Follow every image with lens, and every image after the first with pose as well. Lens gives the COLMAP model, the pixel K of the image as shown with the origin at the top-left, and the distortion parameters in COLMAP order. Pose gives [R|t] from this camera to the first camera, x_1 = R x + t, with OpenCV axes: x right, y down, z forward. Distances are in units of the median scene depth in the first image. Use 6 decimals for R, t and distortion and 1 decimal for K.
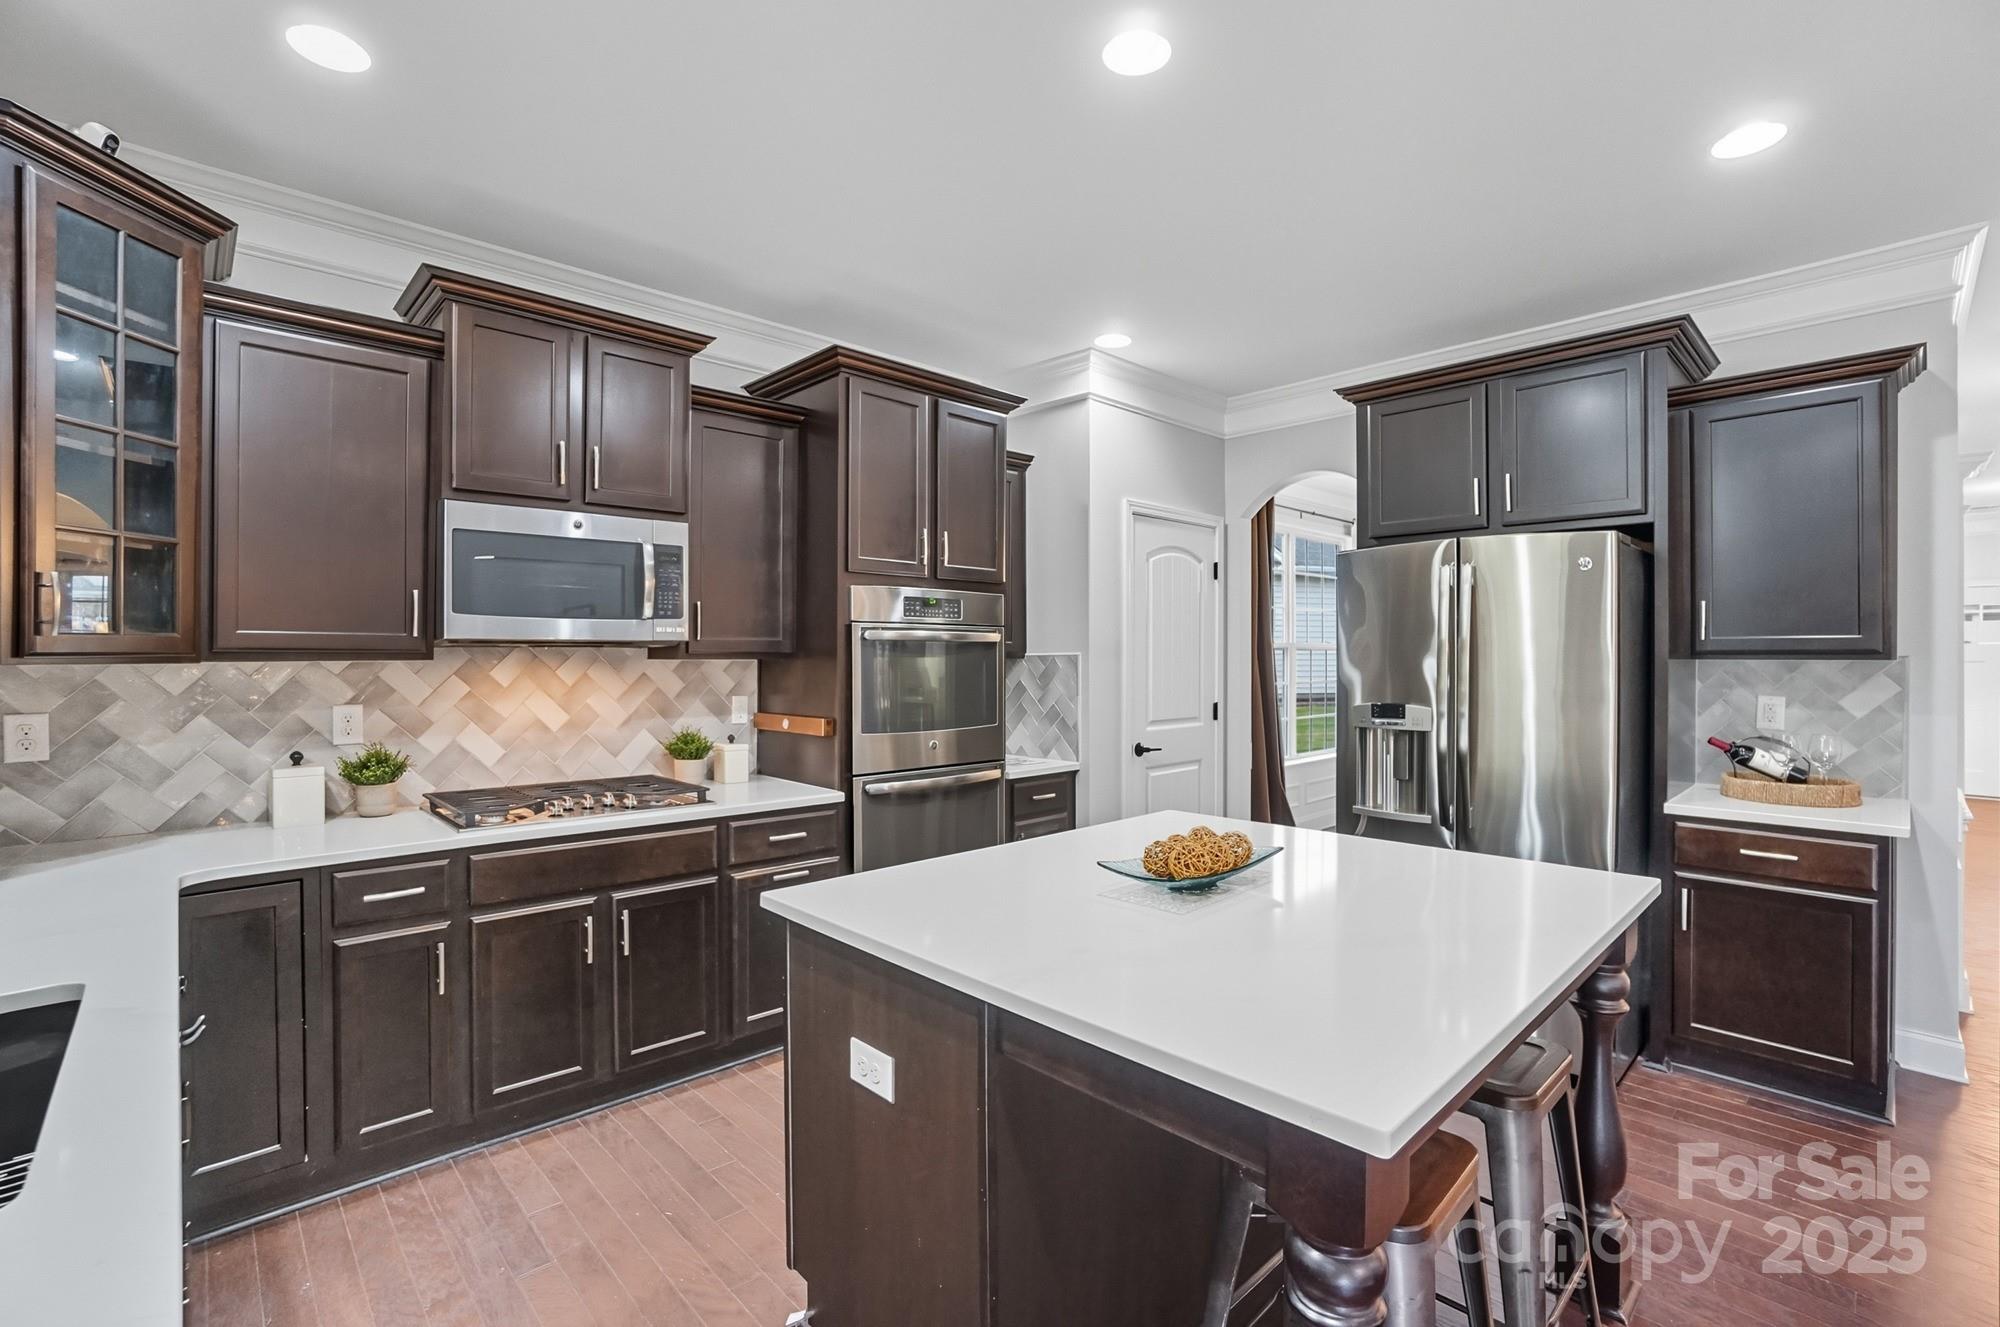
lens RADIAL K [[892.3, 0, 1003.2], [0, 892.3, 653.7], [0, 0, 1]] dist [-0.063583, 0.020738]
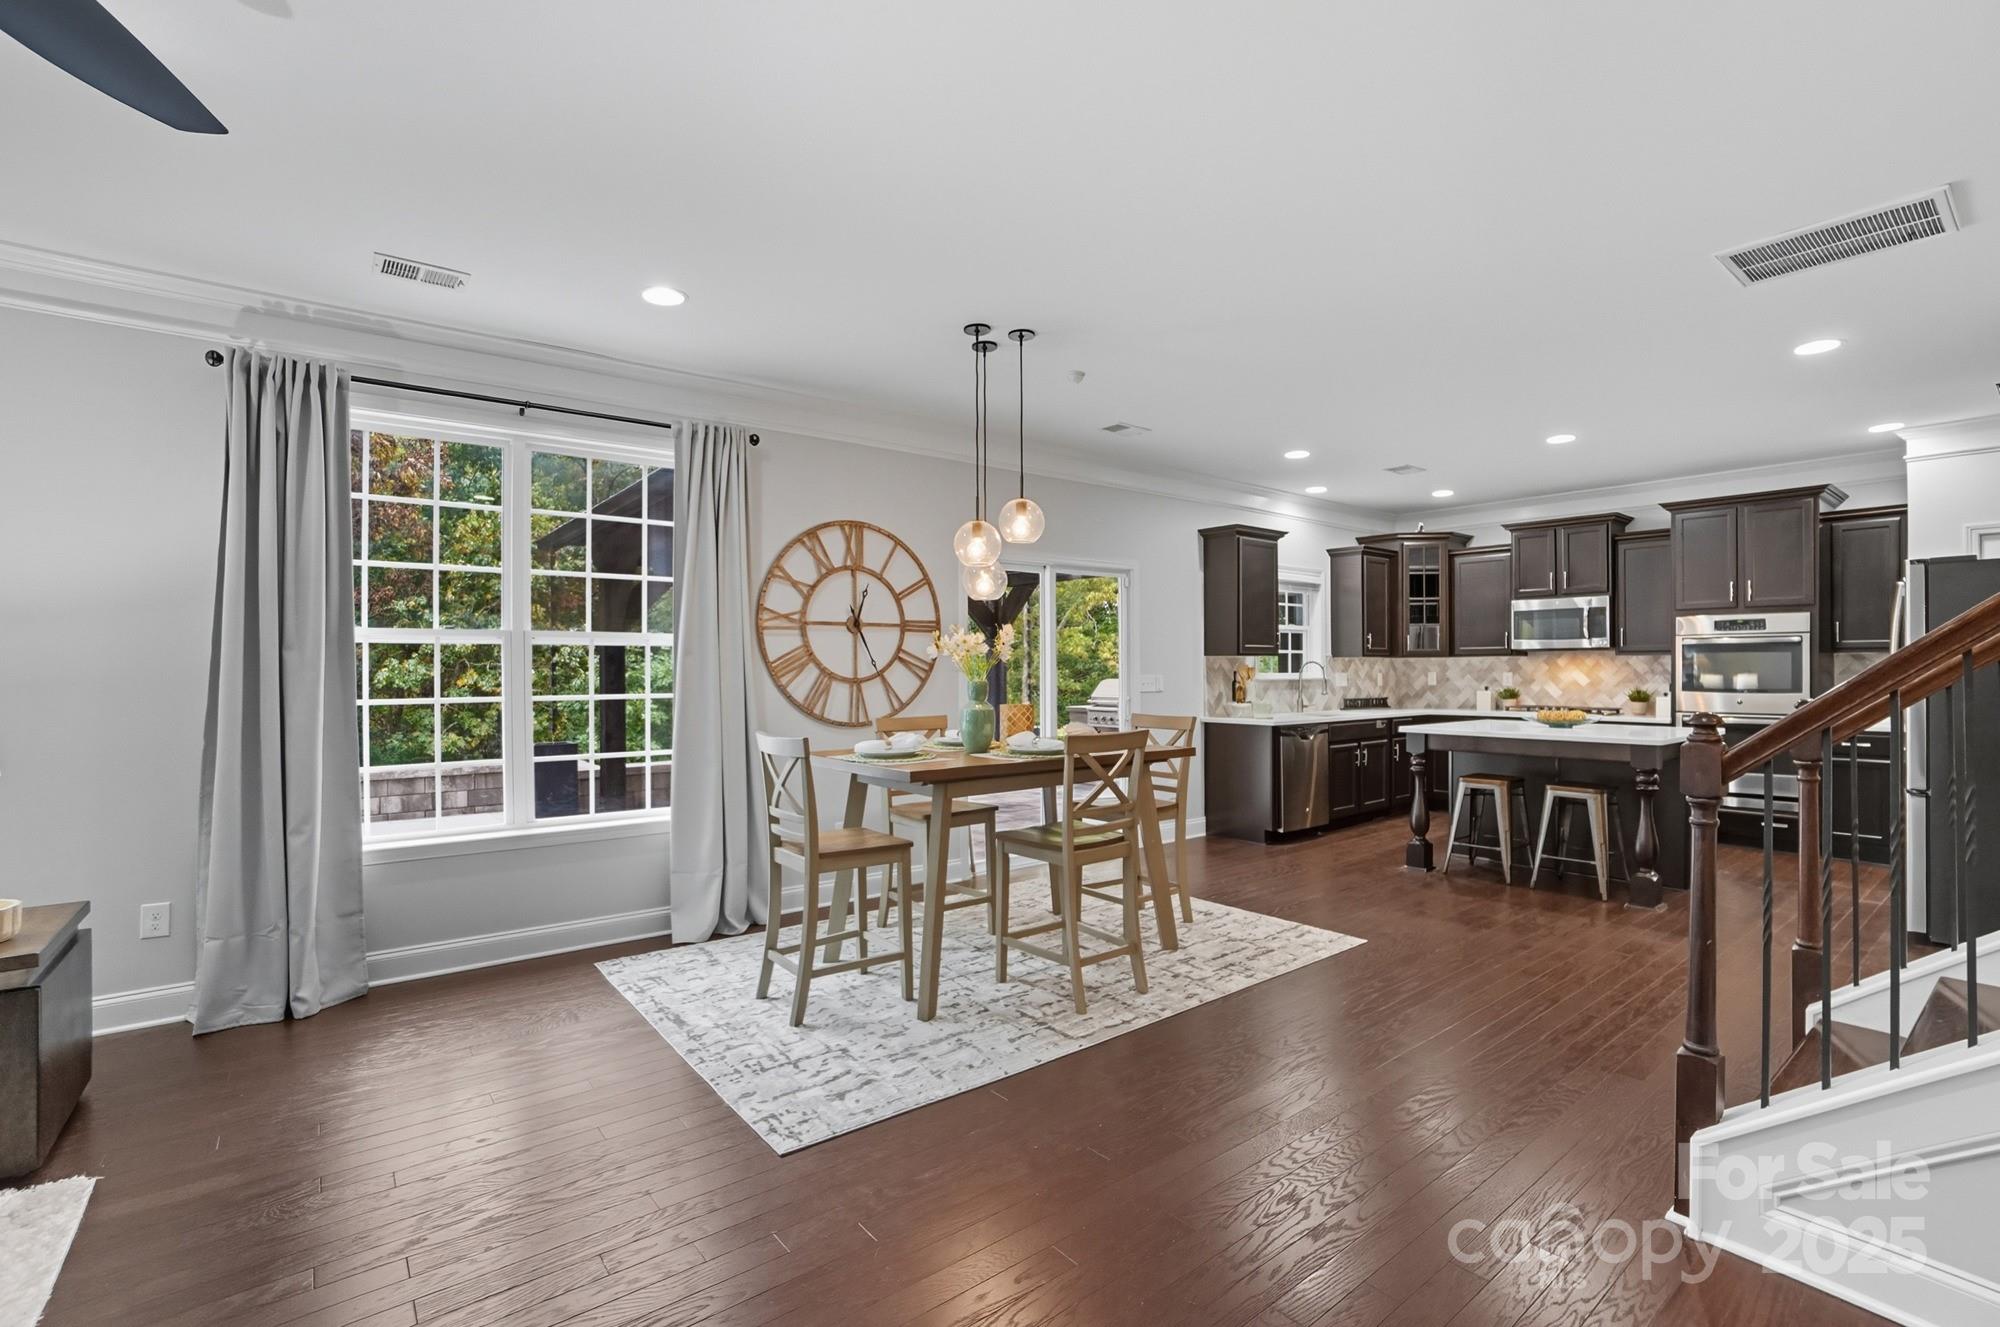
lens RADIAL K [[924.7, 0, 990.1], [0, 924.7, 659.7], [0, 0, 1]] dist [-0.066632, 0.025491]
pose [[-0.094283, -0.009073, -0.995504, 2.231185], [0.005110, 0.999941, -0.009597, 0.034570], [0.995532, -0.005991, -0.094231, -0.400169]]
